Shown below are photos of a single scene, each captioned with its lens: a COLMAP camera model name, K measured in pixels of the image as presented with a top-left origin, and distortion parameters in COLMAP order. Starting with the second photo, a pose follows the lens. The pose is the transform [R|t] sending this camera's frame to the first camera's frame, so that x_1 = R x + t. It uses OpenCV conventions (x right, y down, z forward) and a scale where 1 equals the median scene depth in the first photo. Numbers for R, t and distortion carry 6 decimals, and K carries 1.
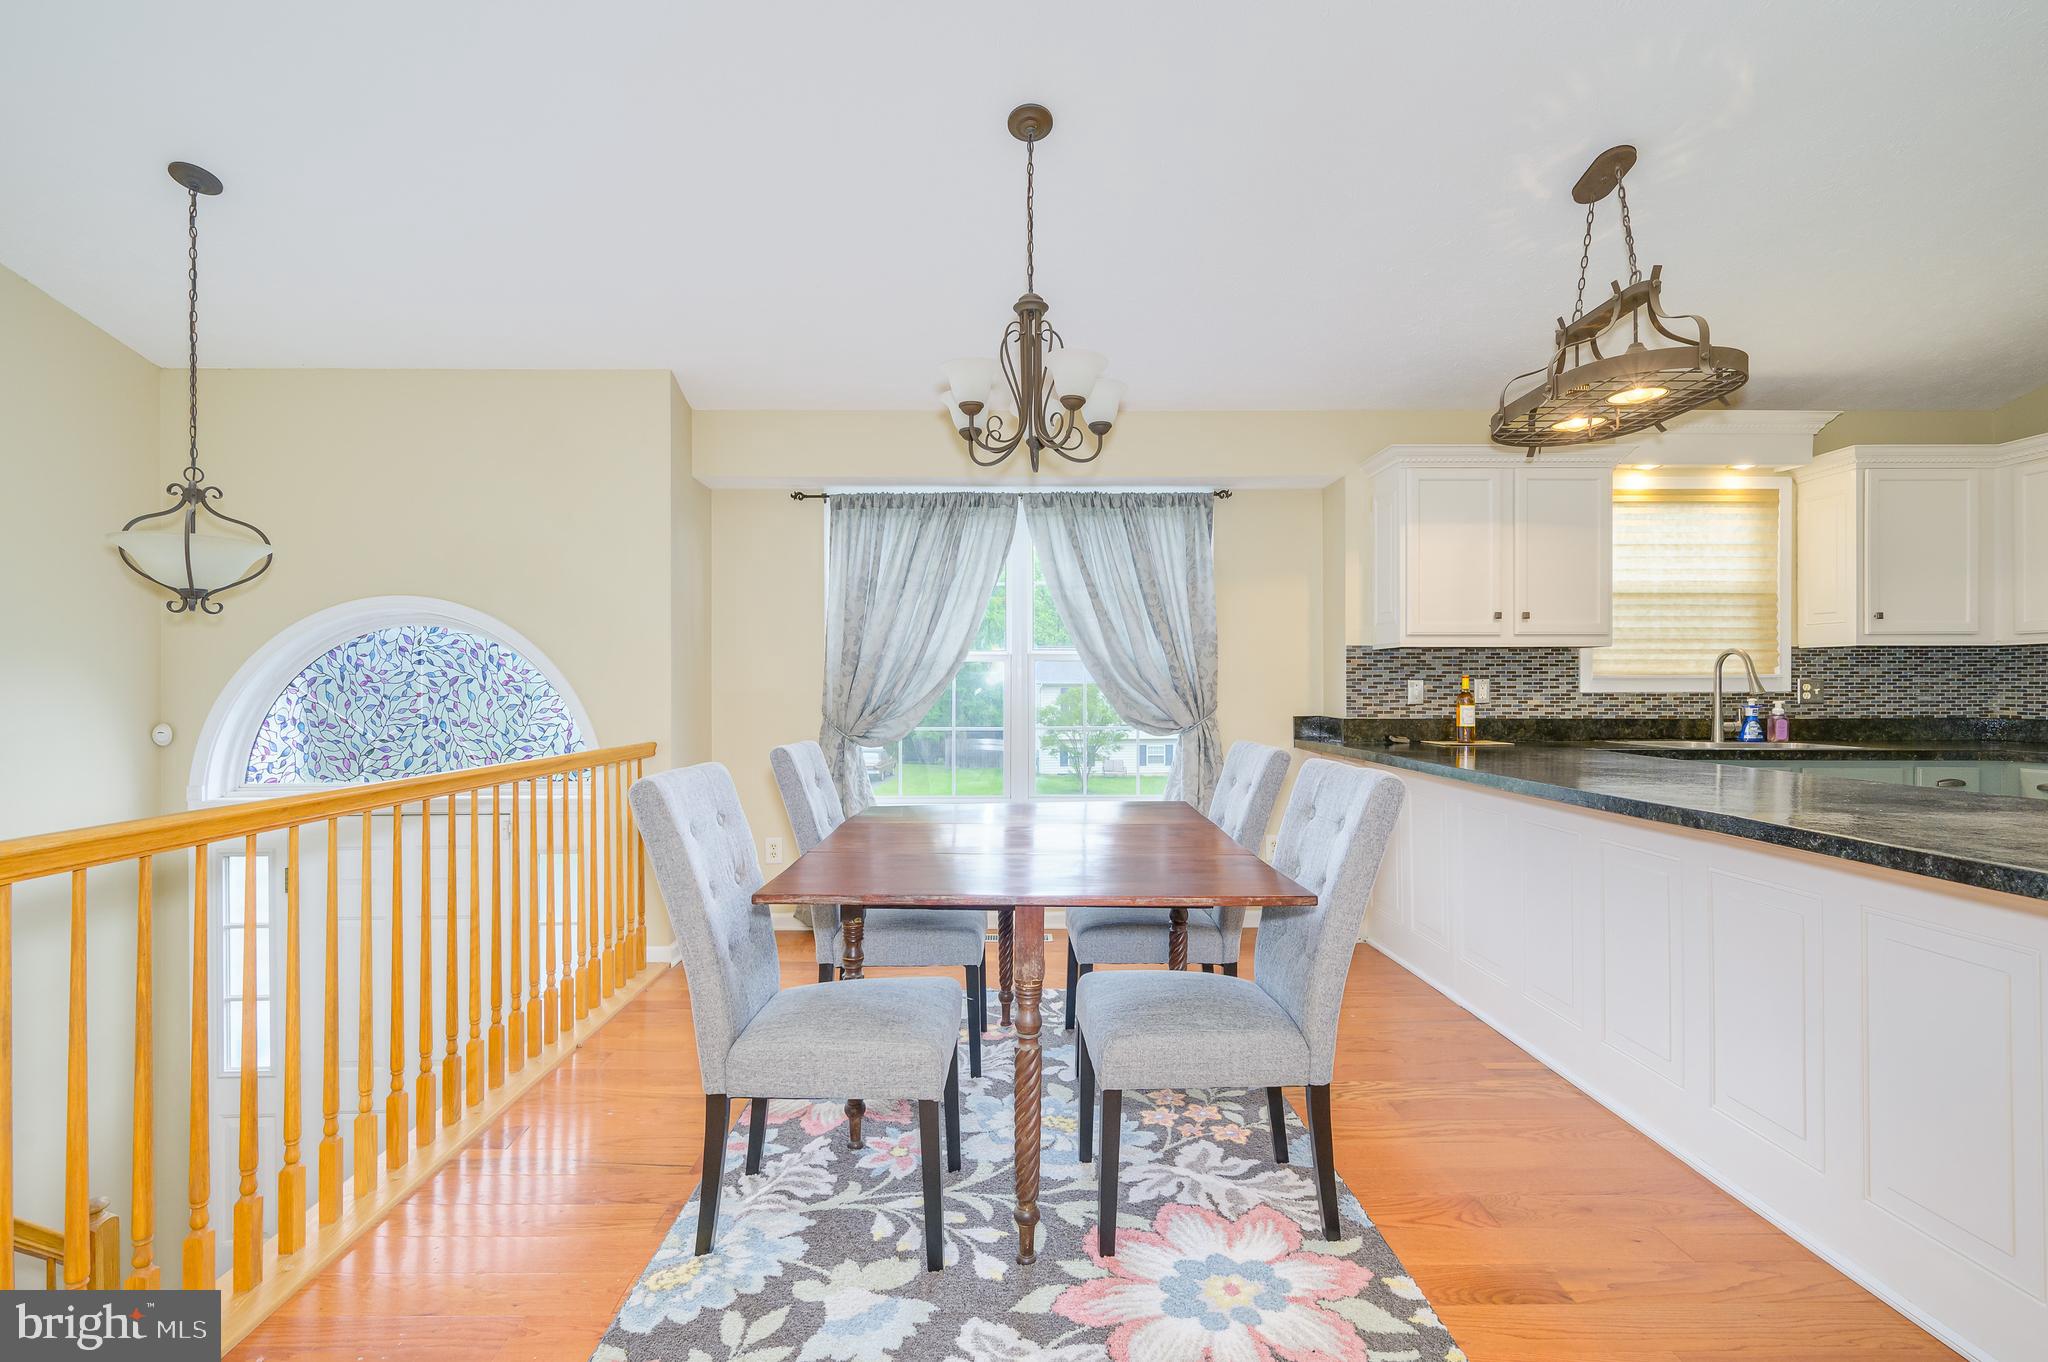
lens RADIAL K [[953.2, 0, 1014.5], [0, 953.2, 684.6], [0, 0, 1]] dist [0.001693, -0.000025]
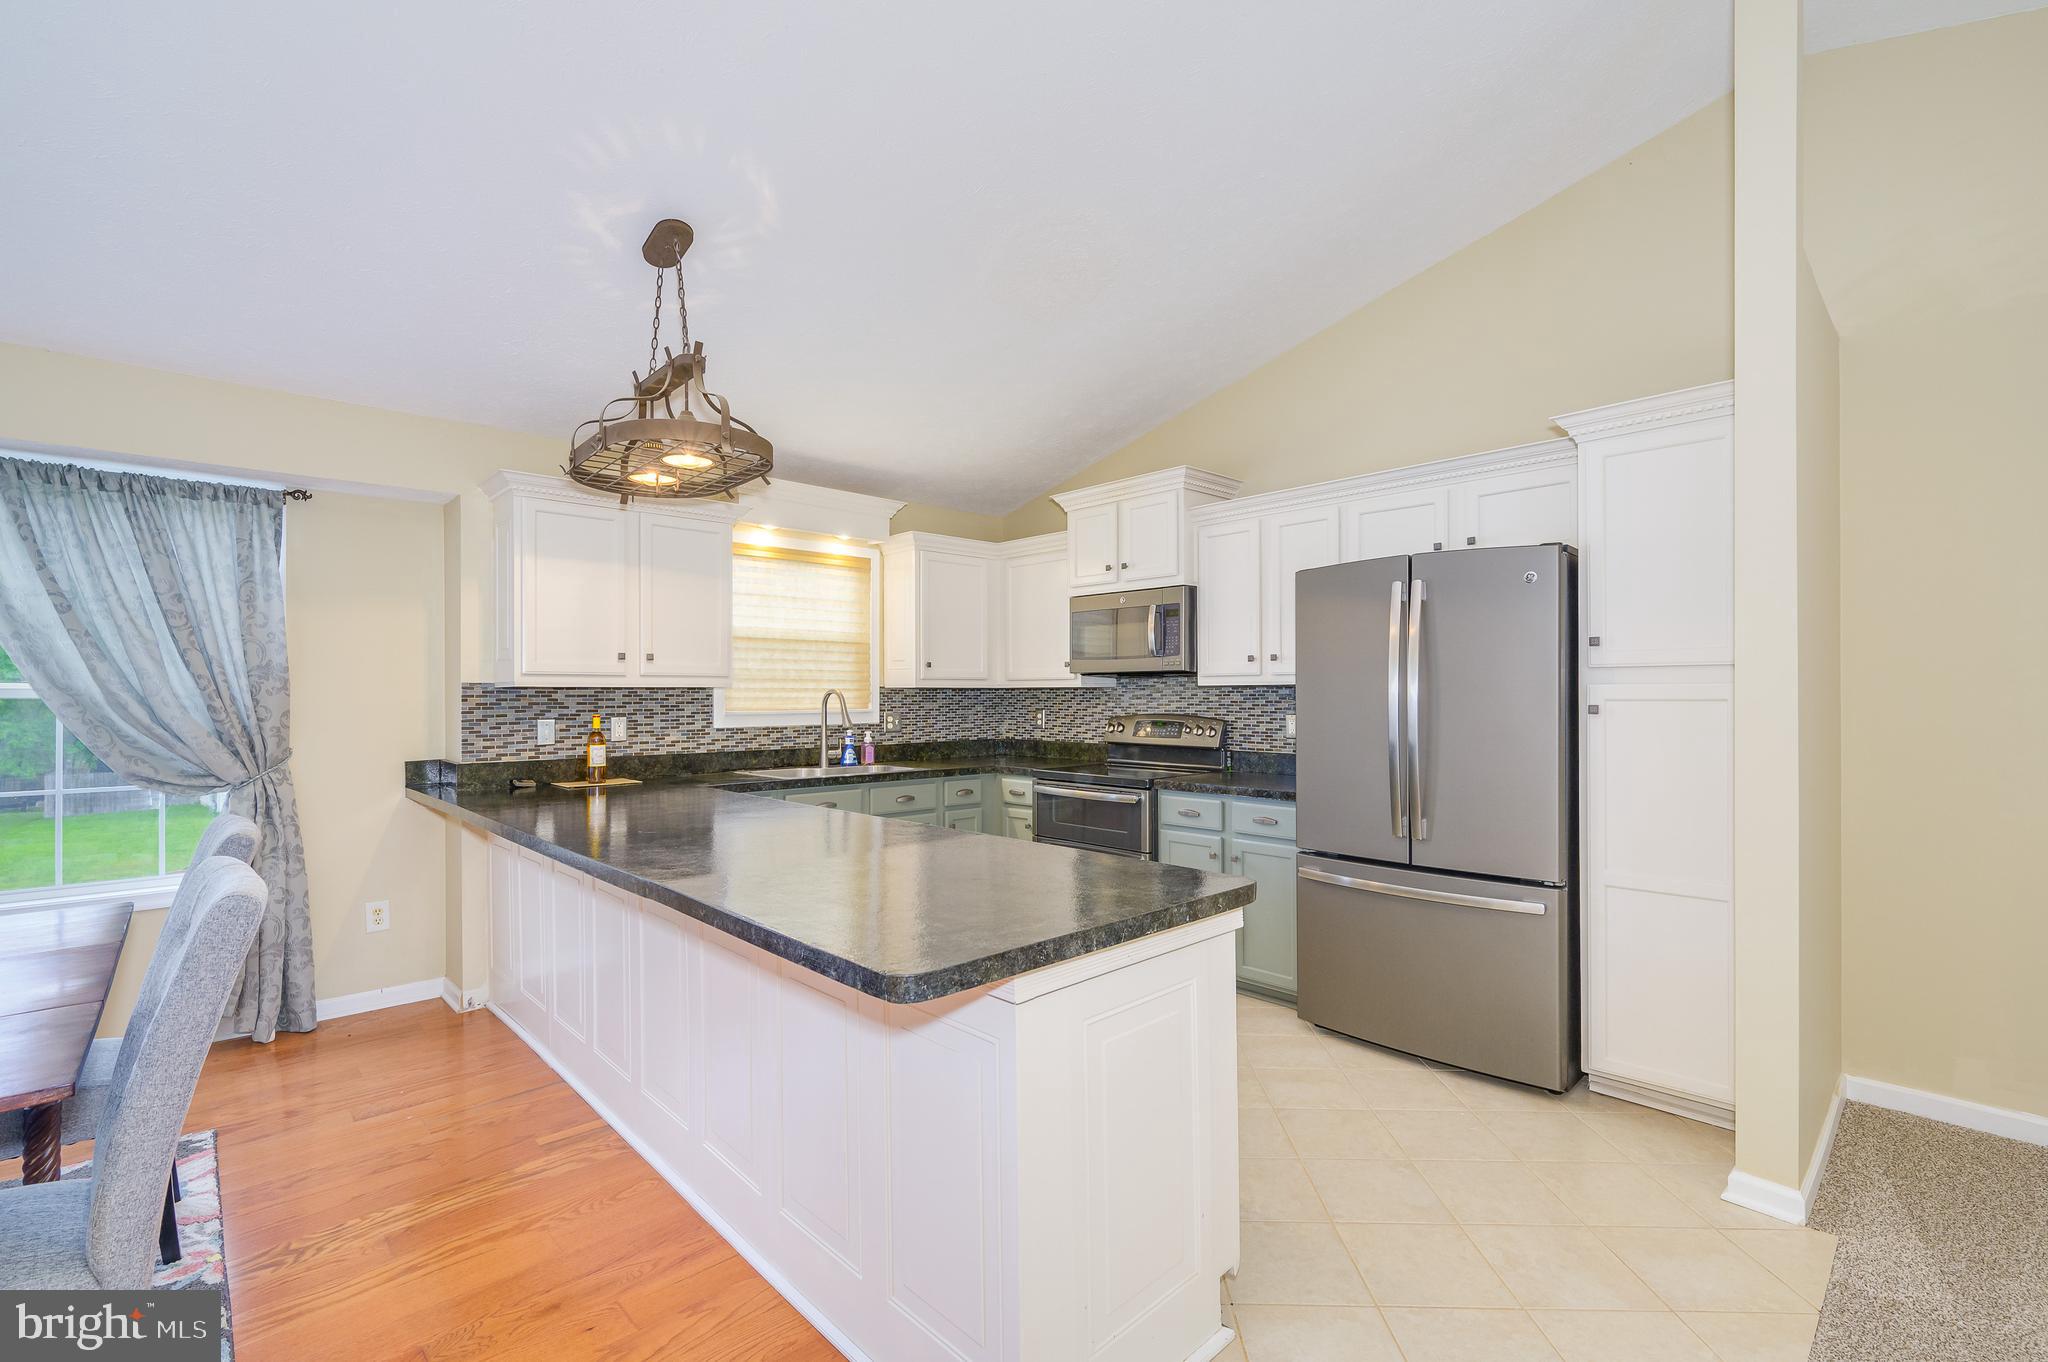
lens RADIAL K [[898.7, 0, 1028.7], [0, 898.7, 692.5], [0, 0, 1]] dist [0.000319, -0.000374]
pose [[0.735410, 0.001084, 0.677621, 0.166559], [0.001405, 0.999994, -0.003123, -0.028338], [-0.677621, 0.003249, 0.735404, 0.010255]]
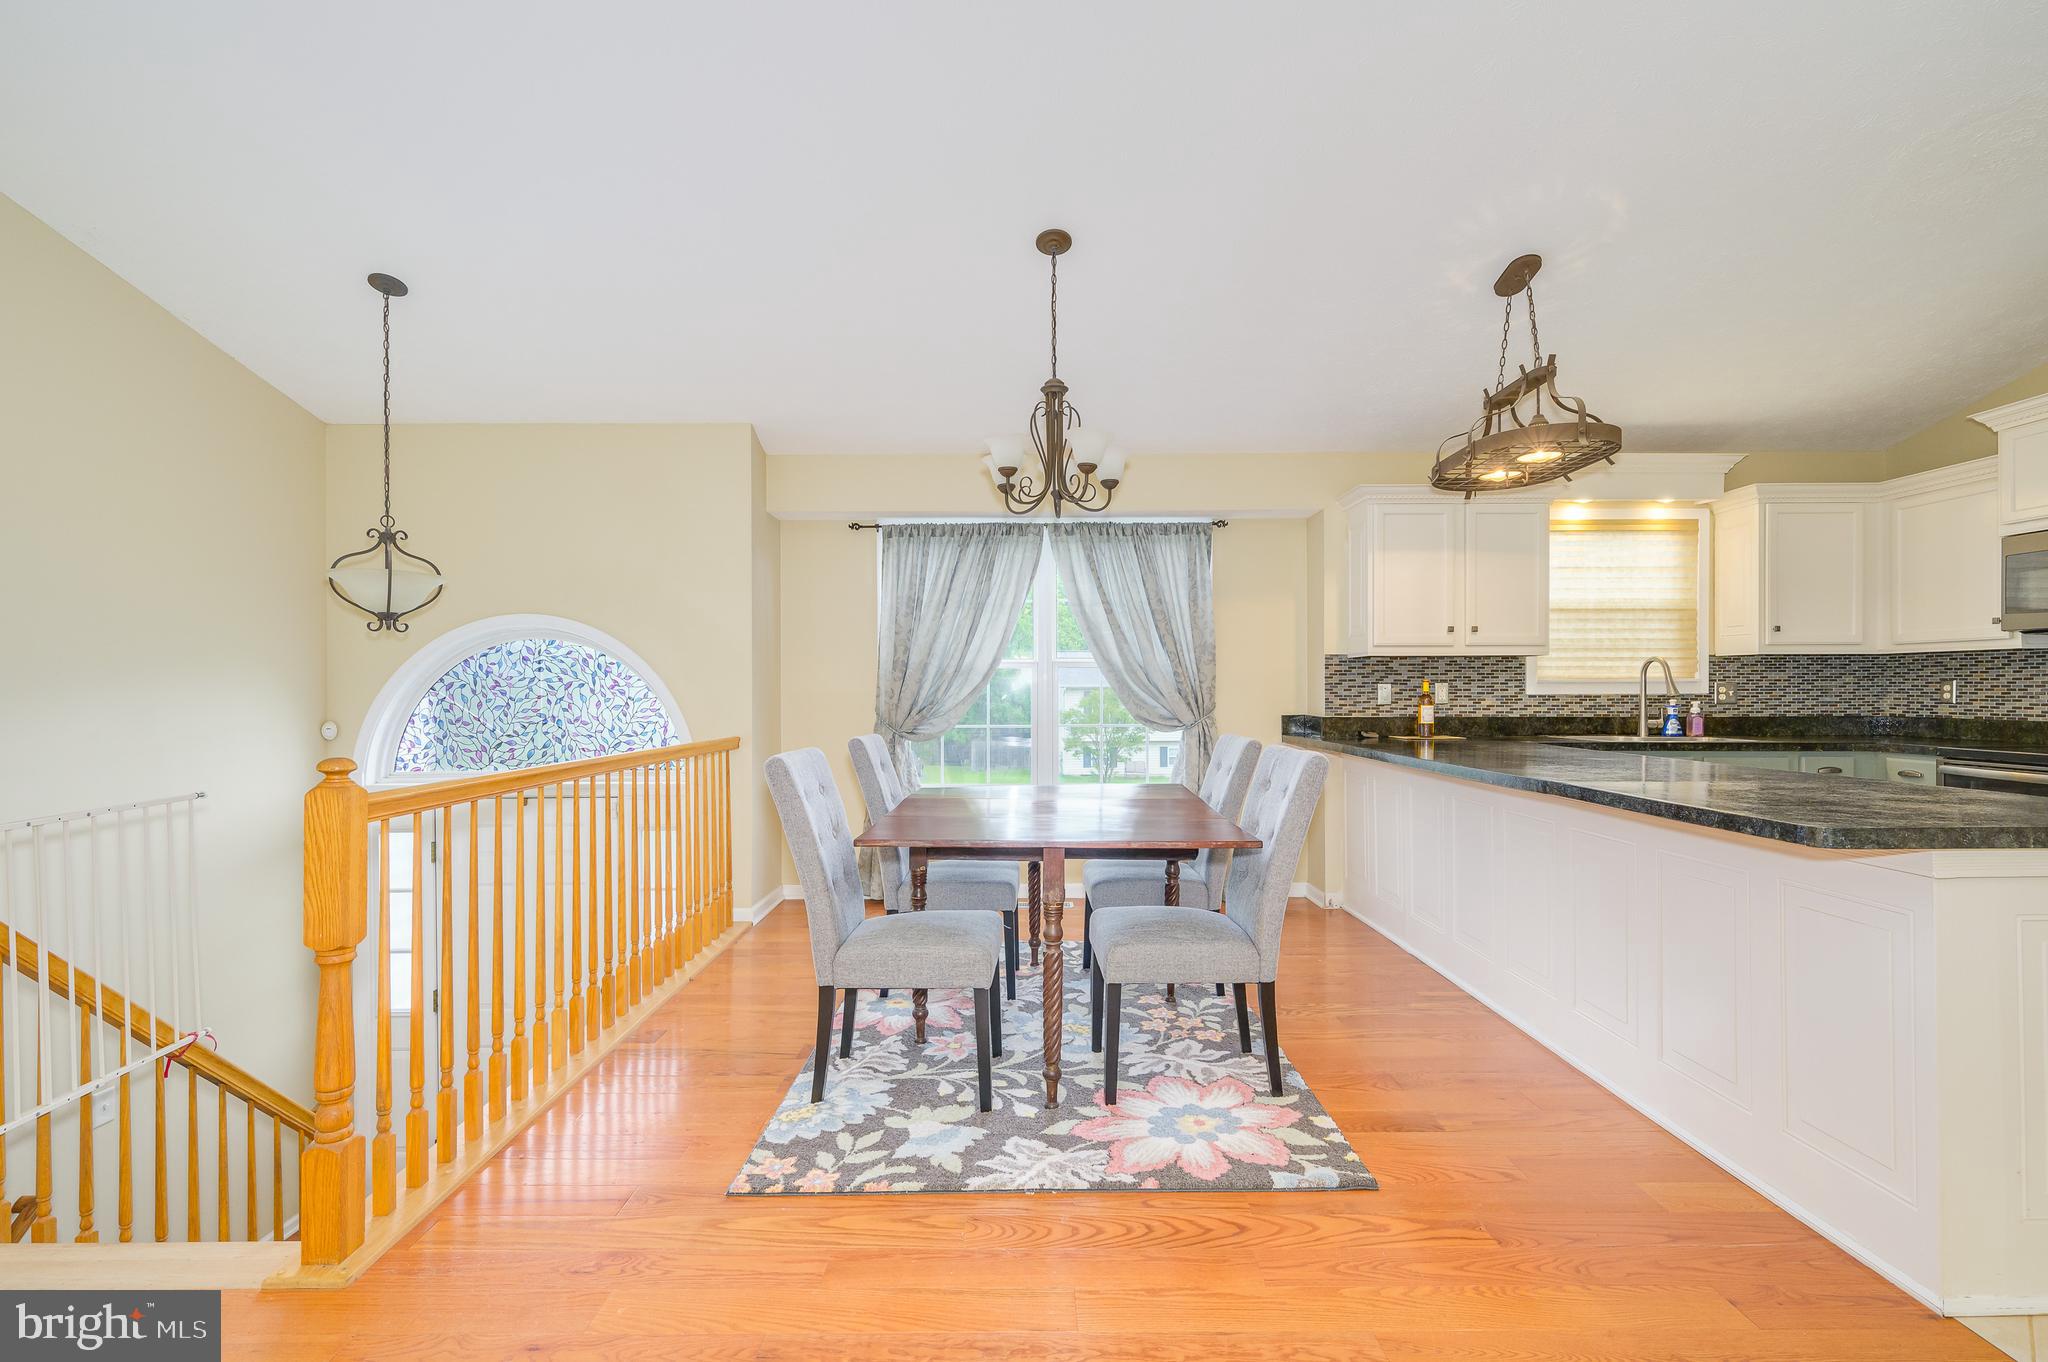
lens RADIAL K [[941.7, 0, 1028.7], [0, 941.7, 692.4], [0, 0, 1]] dist [0.000842, 0.000702]
pose [[0.999945, -0.000864, -0.010475, -0.002713], [0.000913, 0.999989, 0.004613, -0.000138], [0.010471, -0.004622, 0.999934, -0.157771]]
